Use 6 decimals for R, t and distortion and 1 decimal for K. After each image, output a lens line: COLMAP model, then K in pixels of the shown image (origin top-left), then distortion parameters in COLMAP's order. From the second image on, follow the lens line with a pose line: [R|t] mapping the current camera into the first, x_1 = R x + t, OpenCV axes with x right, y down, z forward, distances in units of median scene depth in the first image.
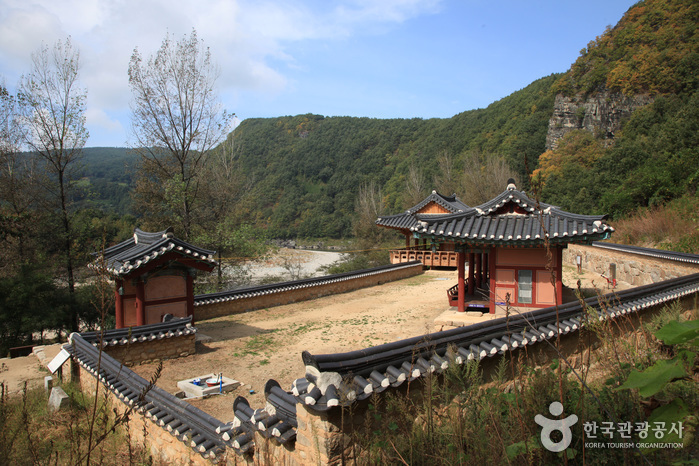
lens RADIAL K [[482.6, 0, 346.3], [0, 482.6, 234.8], [0, 0, 1]] dist [-0.120619, 0.071162]
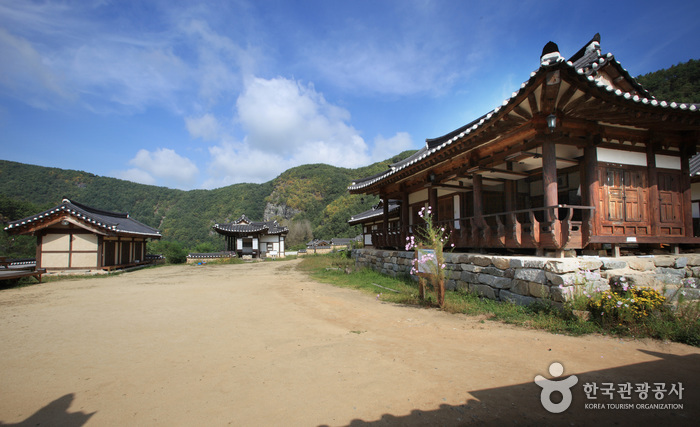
lens RADIAL K [[324.4, 0, 335.6], [0, 324.4, 228.1], [0, 0, 1]] dist [-0.043845, 0.000614]
pose [[0.627862, 0.045542, 0.776991, -1.063737], [0.014131, 0.997455, -0.069882, 0.038025], [-0.778197, 0.054856, 0.625620, -0.797376]]
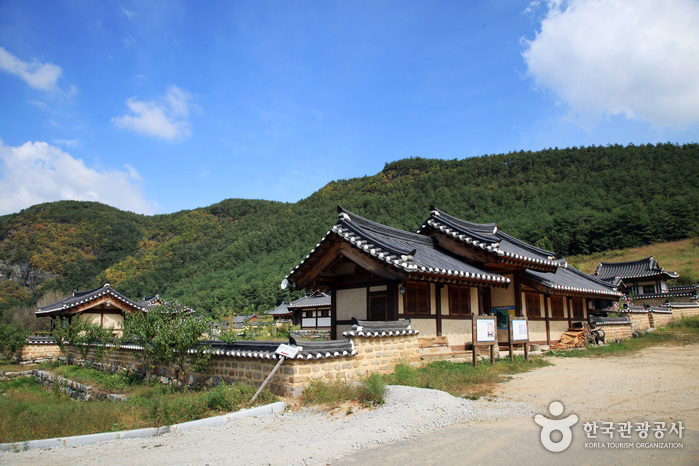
lens RADIAL K [[482.6, 0, 346.3], [0, 482.6, 234.8], [0, 0, 1]] dist [-0.120619, 0.071162]
pose [[0.188084, 0.201348, 0.961293, -1.181551], [0.026820, 0.977343, -0.209957, 0.041457], [-0.981787, 0.065271, 0.178422, -0.788649]]
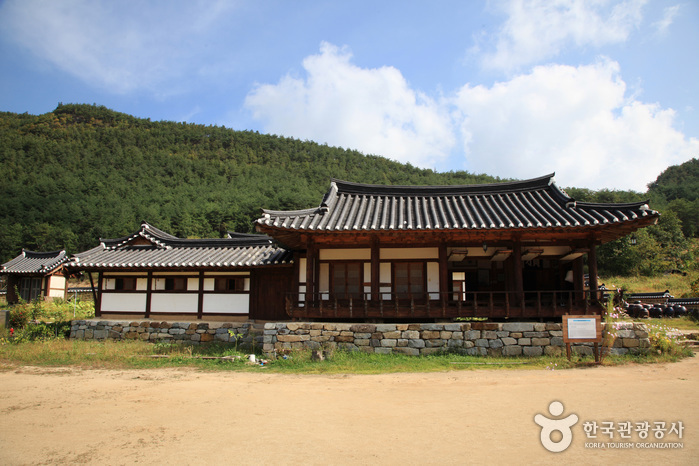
lens RADIAL K [[482.6, 0, 346.3], [0, 482.6, 234.8], [0, 0, 1]] dist [-0.120619, 0.071162]
pose [[-0.497886, 0.143120, 0.855351, -1.068951], [0.018791, 0.987837, -0.154350, 0.035916], [-0.867039, -0.060776, -0.494520, -0.718336]]
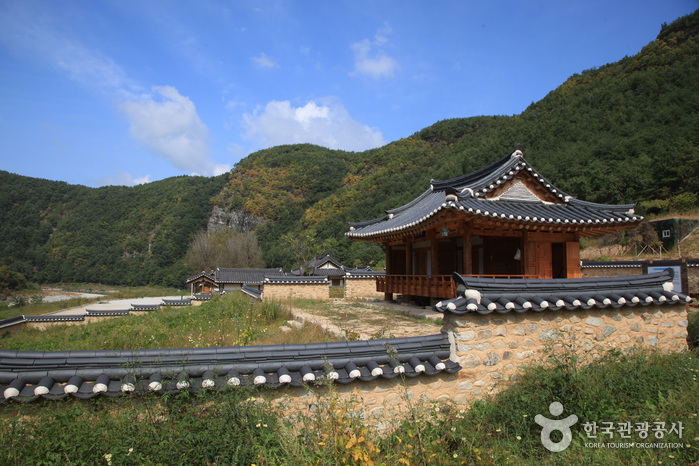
lens RADIAL K [[482.6, 0, 346.3], [0, 482.6, 234.8], [0, 0, 1]] dist [-0.120619, 0.071162]
pose [[0.620835, 0.077281, 0.780123, -0.811466], [0.005393, 0.994685, -0.102828, 0.026810], [-0.783923, 0.068047, 0.617118, -0.685902]]
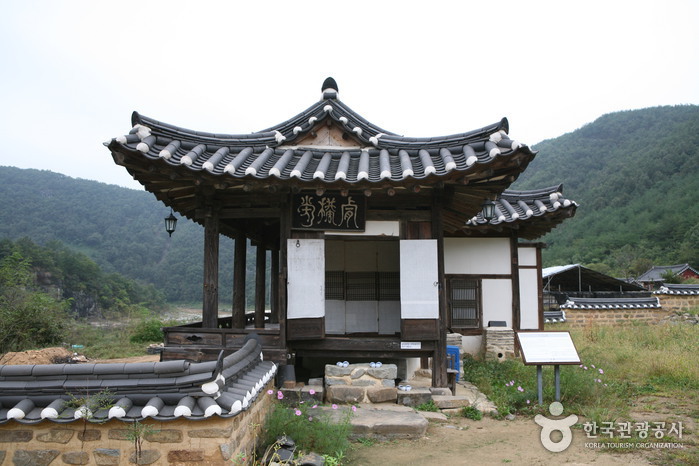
lens RADIAL K [[568.5, 0, 349.5], [0, 568.5, 233.0], [0, 0, 1]] dist [-0.058737, 0.004473]
pose [[0.764207, 0.086751, 0.639110, -0.987257], [-0.004671, 0.991631, -0.129017, 0.035843], [-0.644954, 0.095610, 0.758217, -0.684976]]
